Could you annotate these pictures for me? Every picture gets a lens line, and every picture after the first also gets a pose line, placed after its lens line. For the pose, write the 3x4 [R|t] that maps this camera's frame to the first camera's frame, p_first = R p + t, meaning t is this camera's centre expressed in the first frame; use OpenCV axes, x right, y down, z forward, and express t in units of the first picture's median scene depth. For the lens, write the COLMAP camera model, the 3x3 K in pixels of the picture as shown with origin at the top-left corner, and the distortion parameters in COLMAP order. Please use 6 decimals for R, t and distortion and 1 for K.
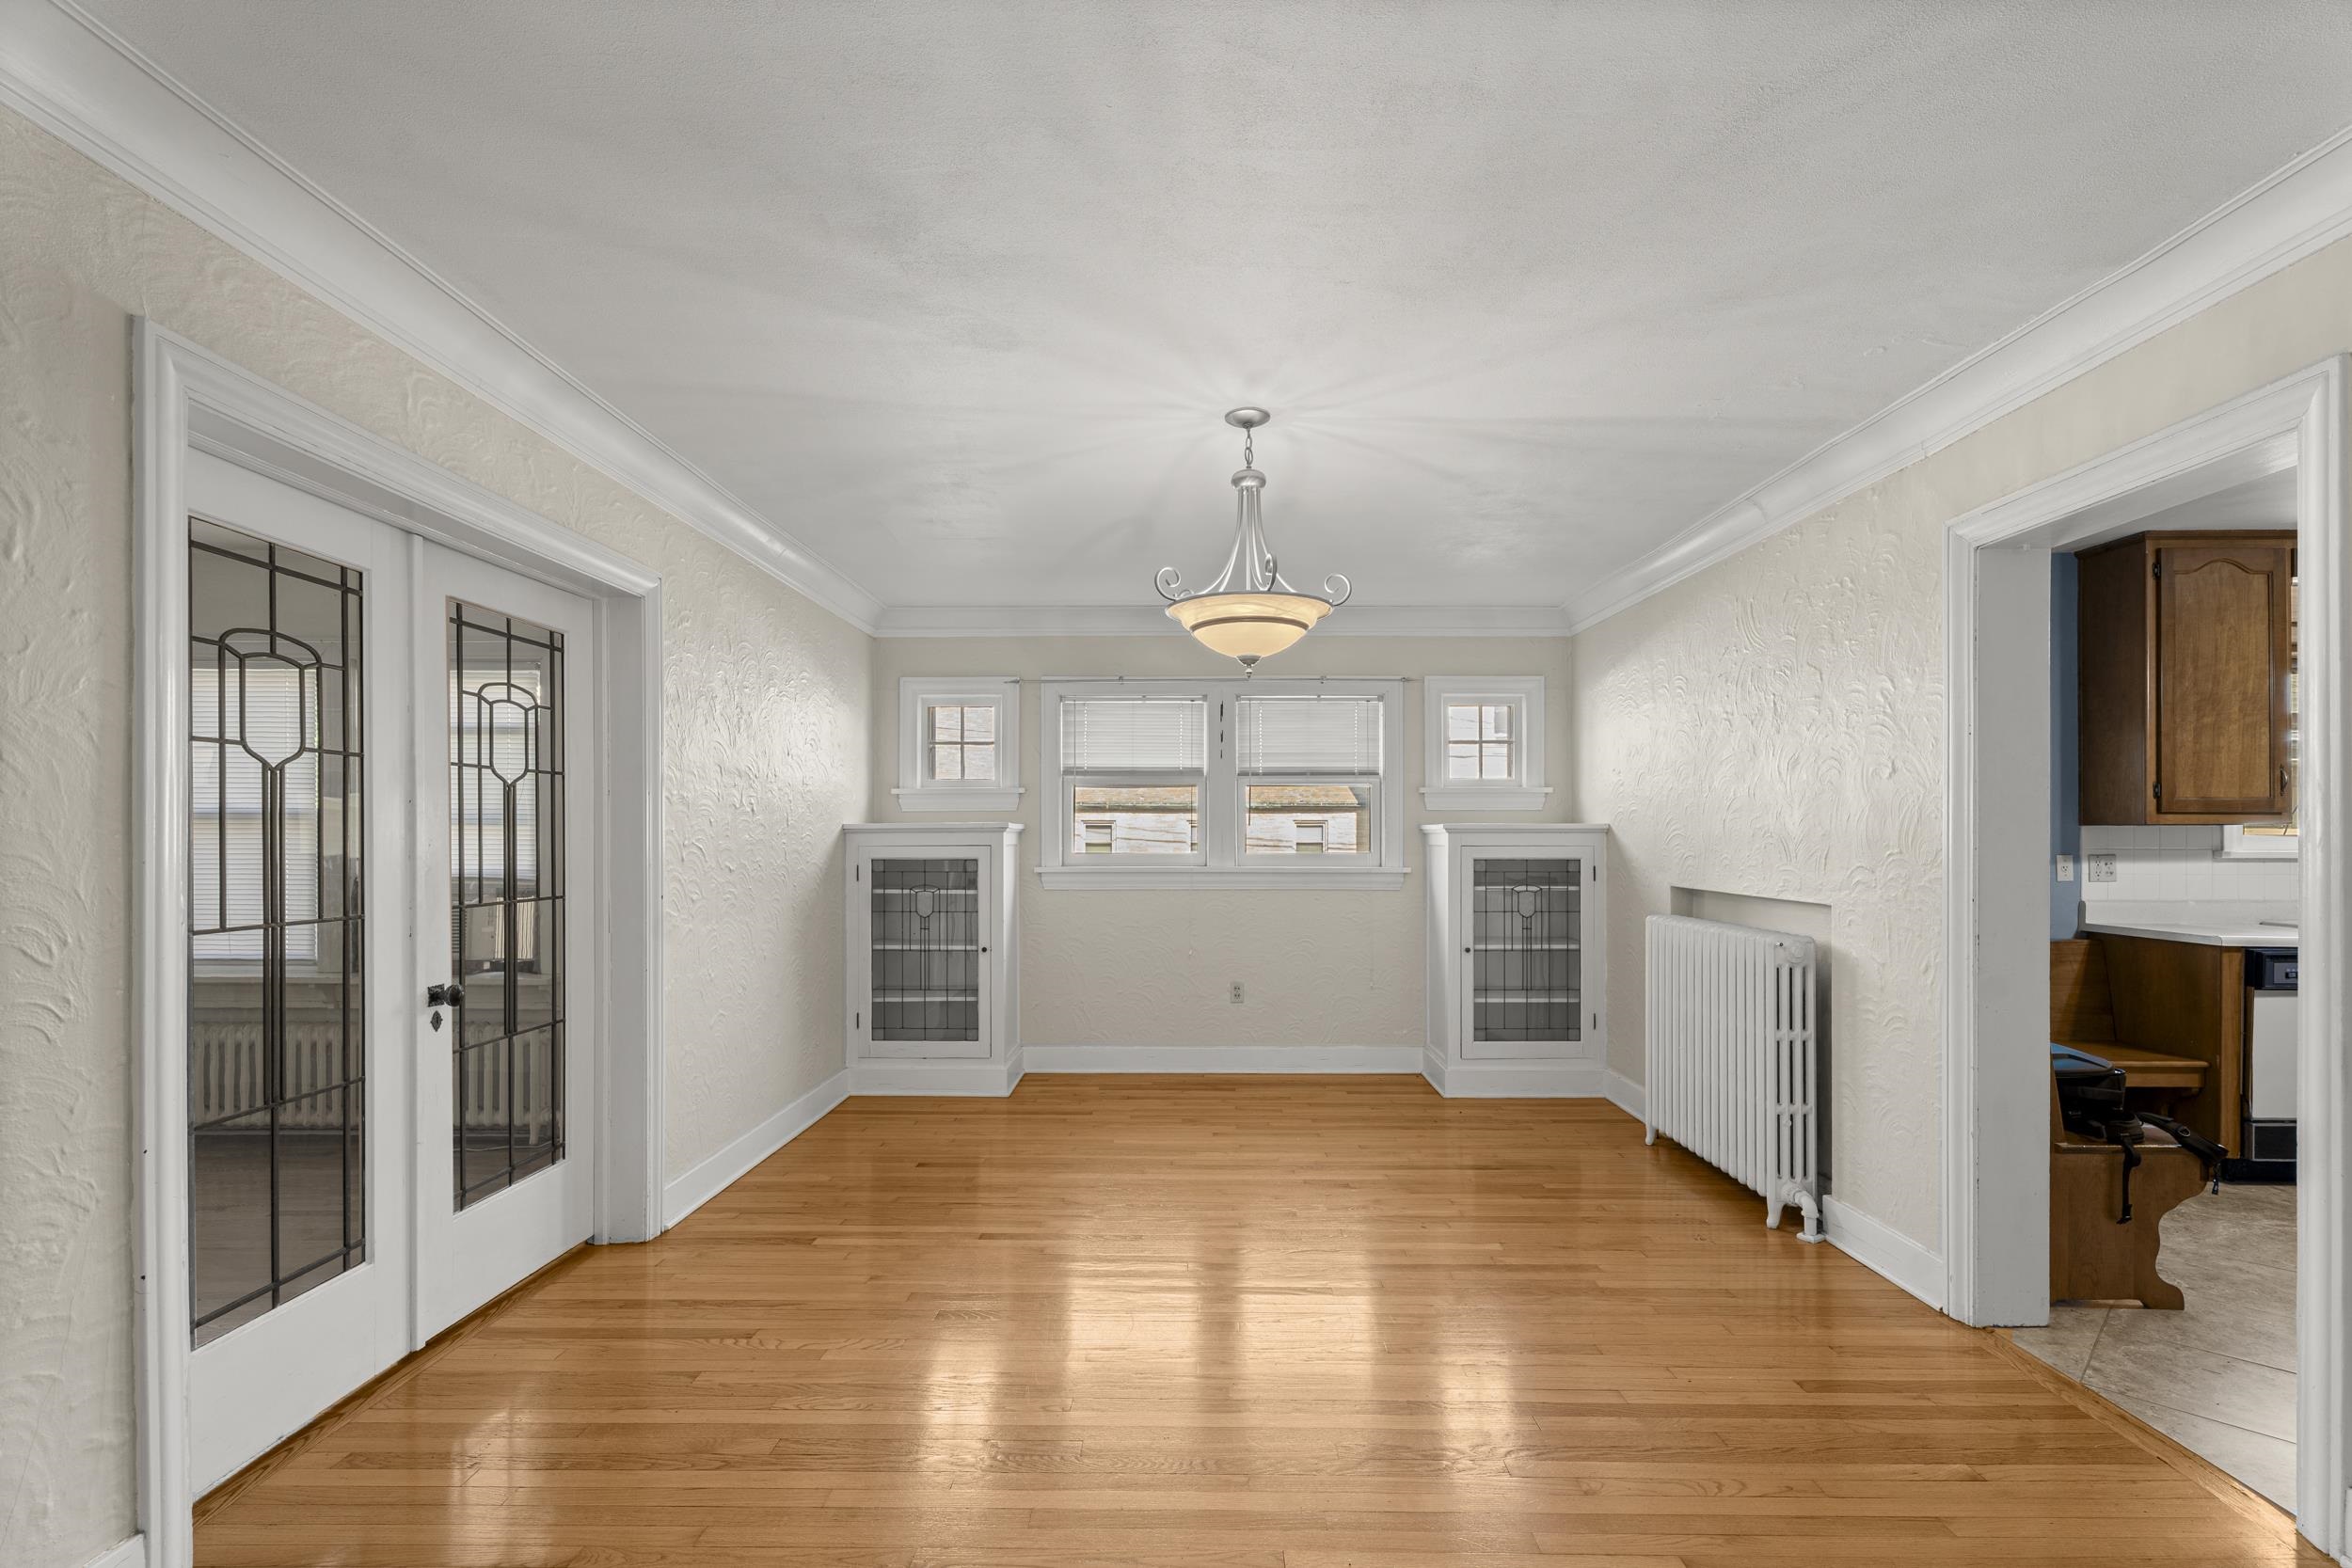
lens RADIAL K [[1071.2, 0, 1187.7], [0, 1071.2, 838.4], [0, 0, 1]] dist [0.002819, 0.000746]
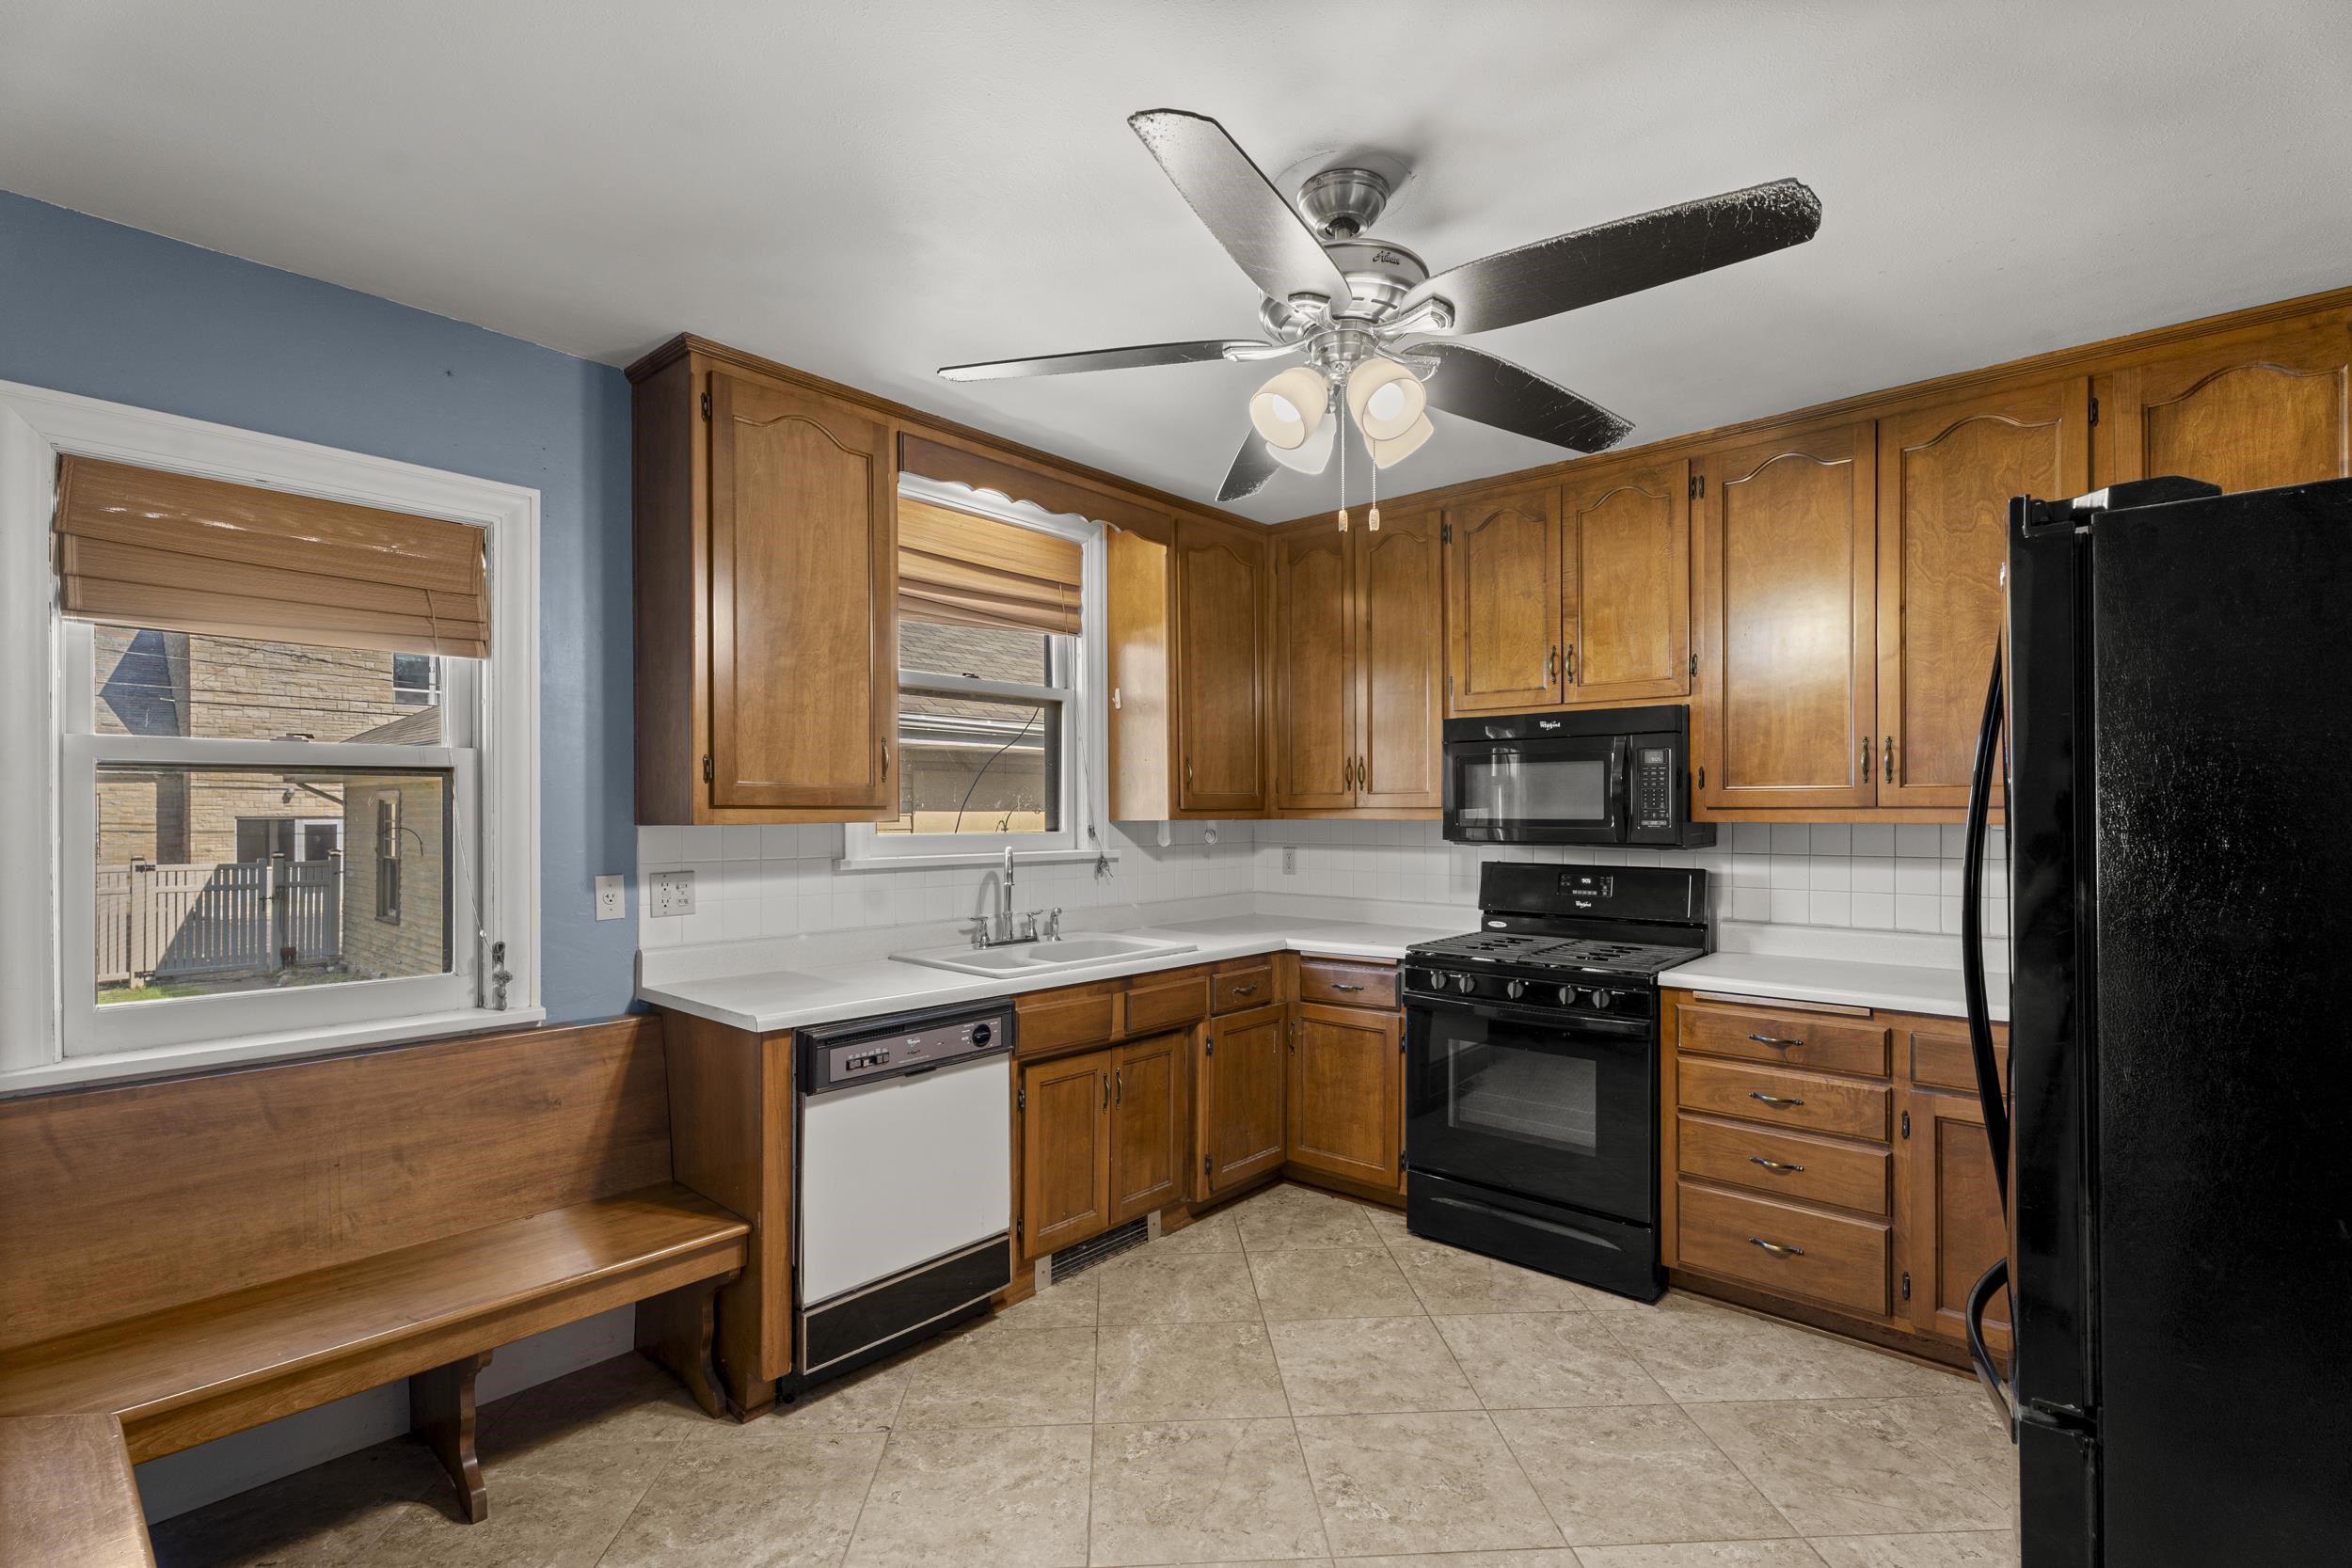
lens RADIAL K [[1074.9, 0, 1184.6], [0, 1074.9, 808.7], [0, 0, 1]] dist [0.005023, 0.000565]
pose [[0.650576, -0.000629, 0.759441, 0.616022], [0.002967, 0.999994, -0.001714, -0.020672], [-0.759436, 0.003369, 0.650574, 0.401352]]
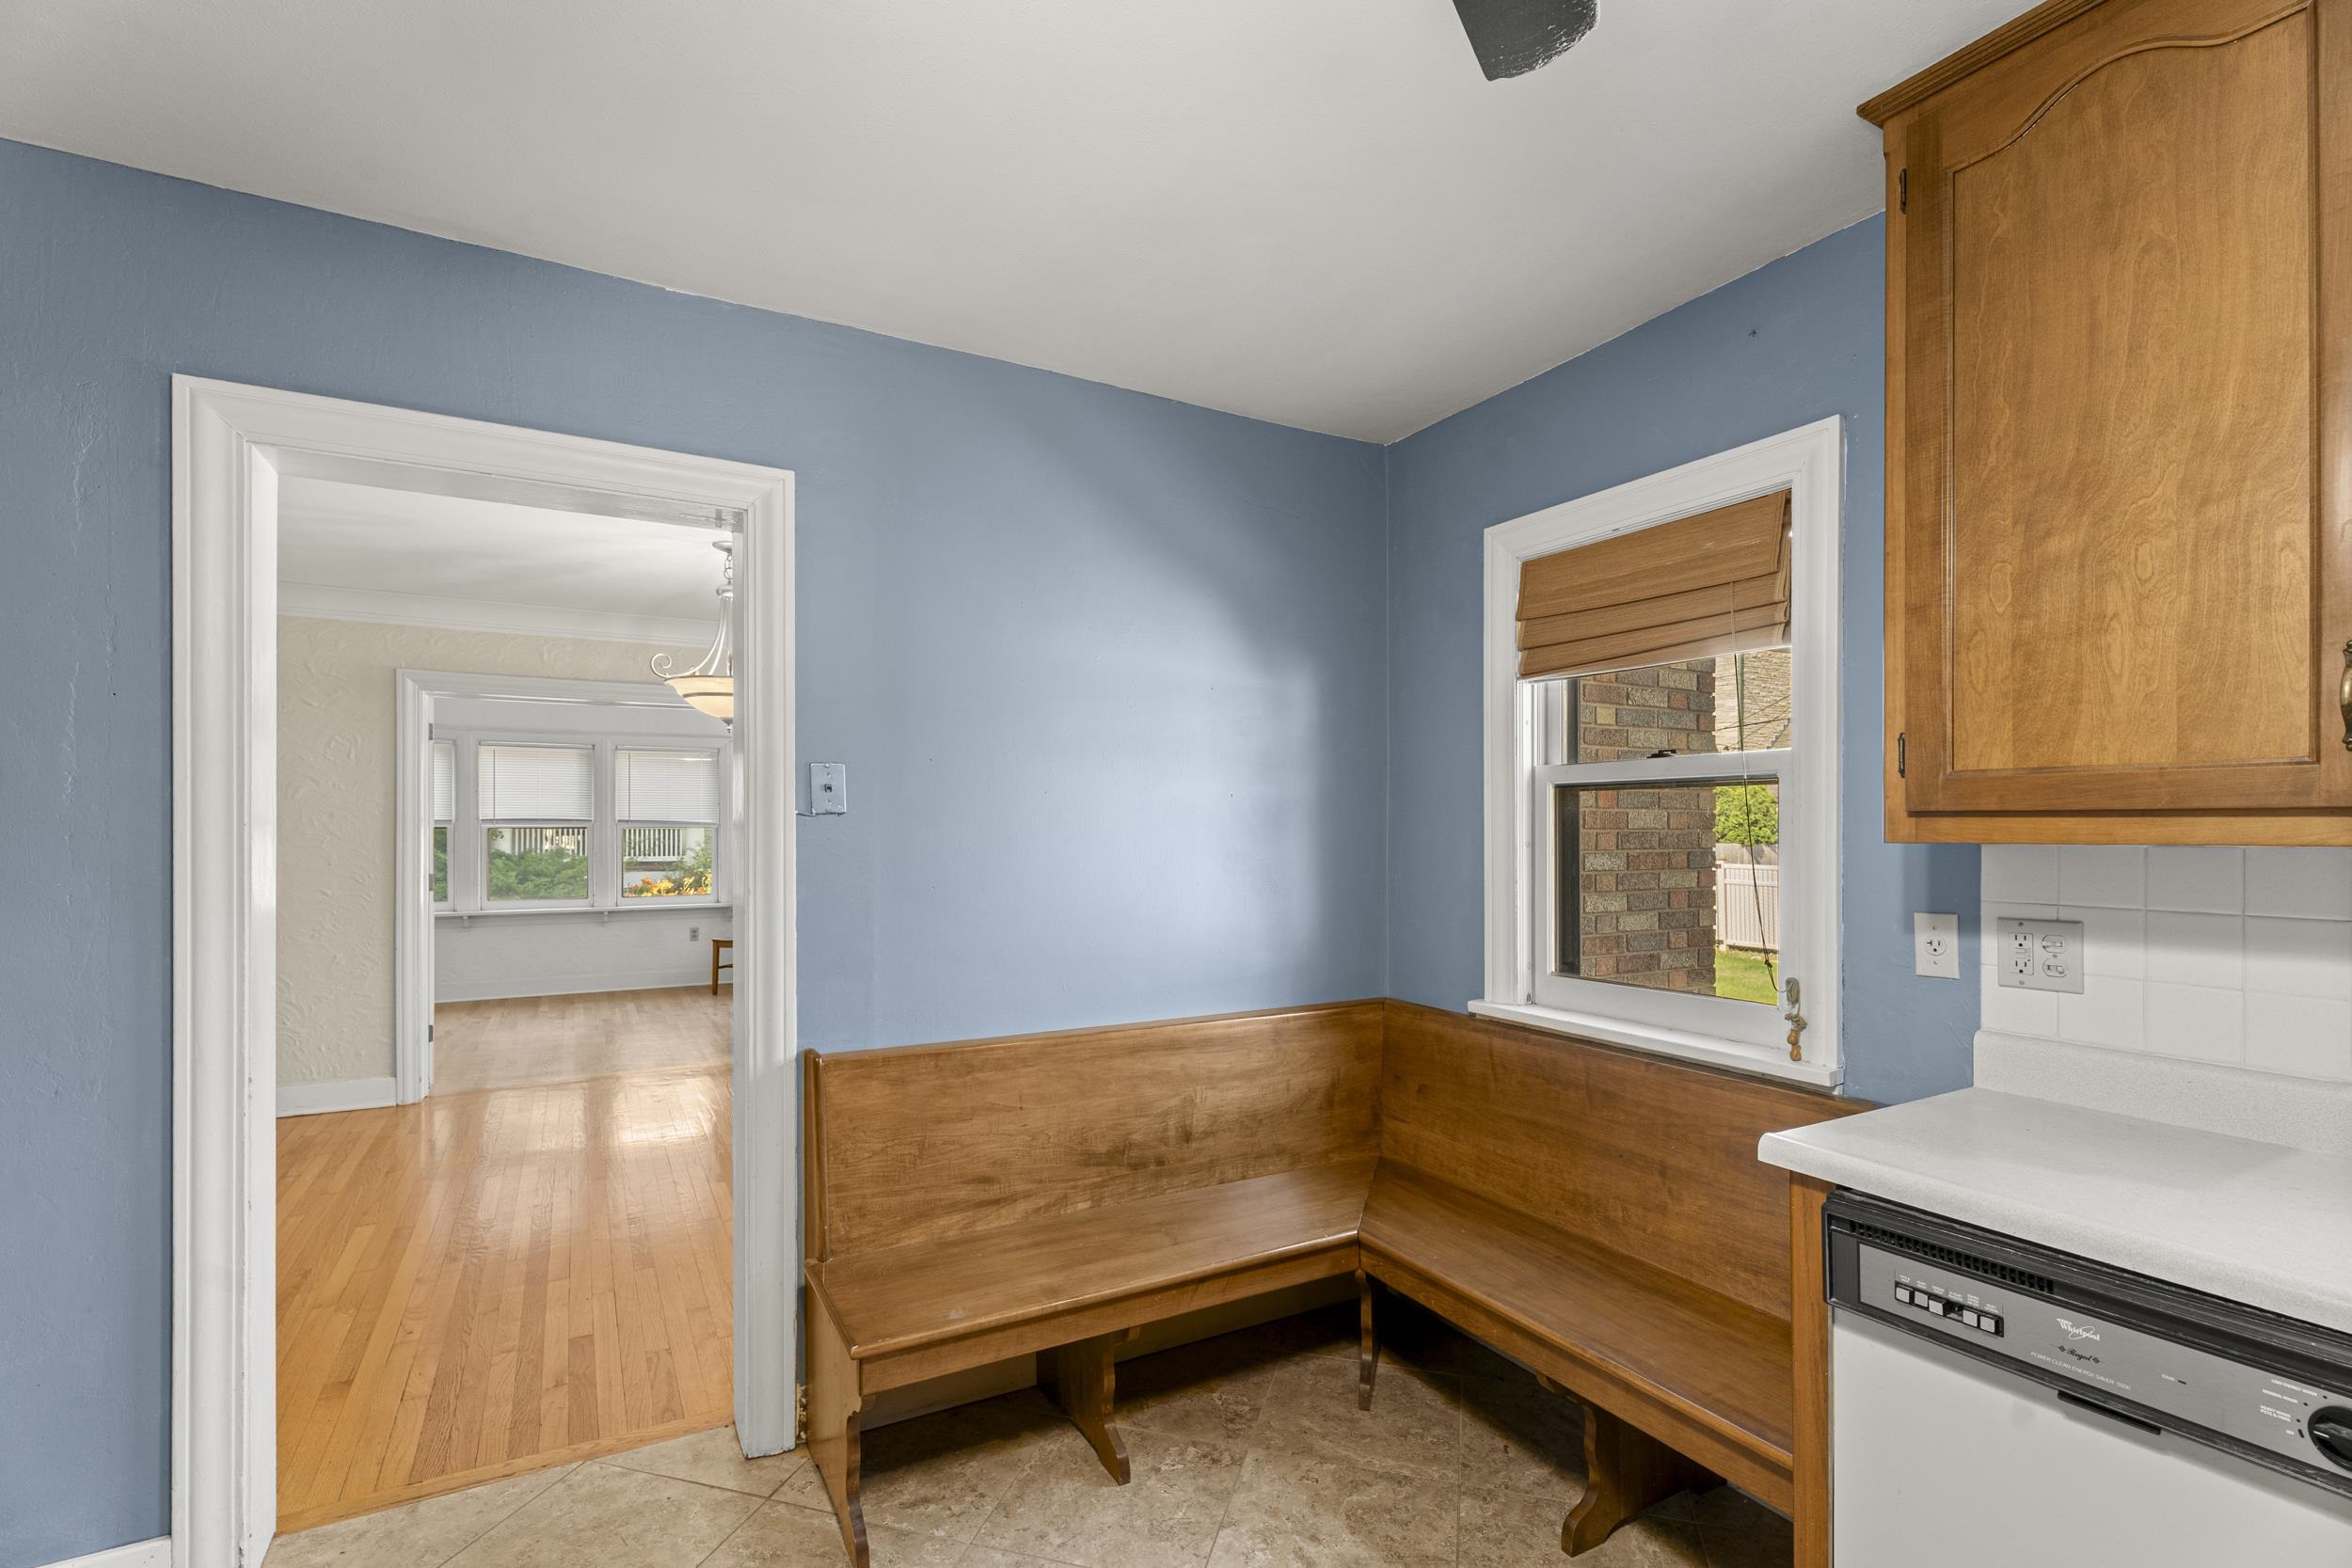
lens RADIAL K [[1056.0, 0, 1174.2], [0, 1056.0, 827.0], [0, 0, 1]] dist [0.002769, 0.000583]
pose [[0.503231, -0.000801, -0.864152, 1.100468], [-0.002608, 0.999994, -0.002446, -0.017404], [0.864148, 0.003484, 0.503226, 0.581291]]
